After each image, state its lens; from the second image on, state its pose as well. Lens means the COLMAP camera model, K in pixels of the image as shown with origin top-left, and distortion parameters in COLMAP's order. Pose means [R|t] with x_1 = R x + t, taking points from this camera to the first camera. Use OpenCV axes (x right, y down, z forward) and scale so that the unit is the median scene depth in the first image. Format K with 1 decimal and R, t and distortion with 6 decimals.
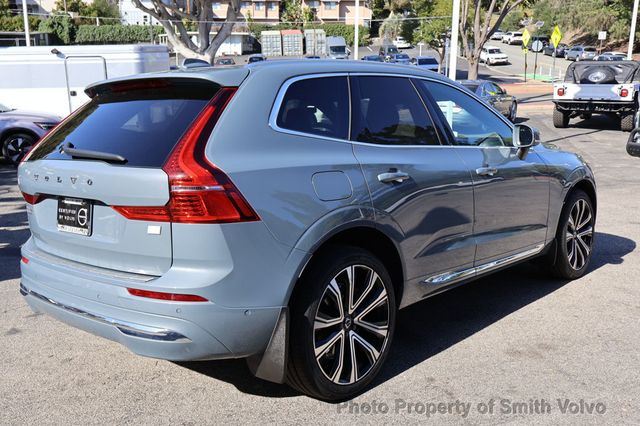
lens RADIAL K [[658.1, 0, 320.0], [0, 658.1, 213.0], [0, 0, 1]] dist [-0.006904, -0.011072]
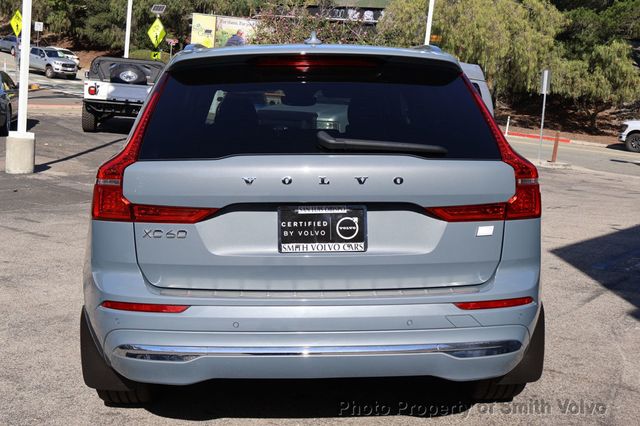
lens RADIAL K [[788.9, 0, 320.0], [0, 788.9, 213.0], [0, 0, 1]] dist [0.010037, 0.020925]
pose [[0.677605, -0.057260, 0.733194, -0.208914], [0.079087, 0.996856, 0.004760, -0.003676], [-0.731161, 0.054761, 0.680003, 0.077810]]
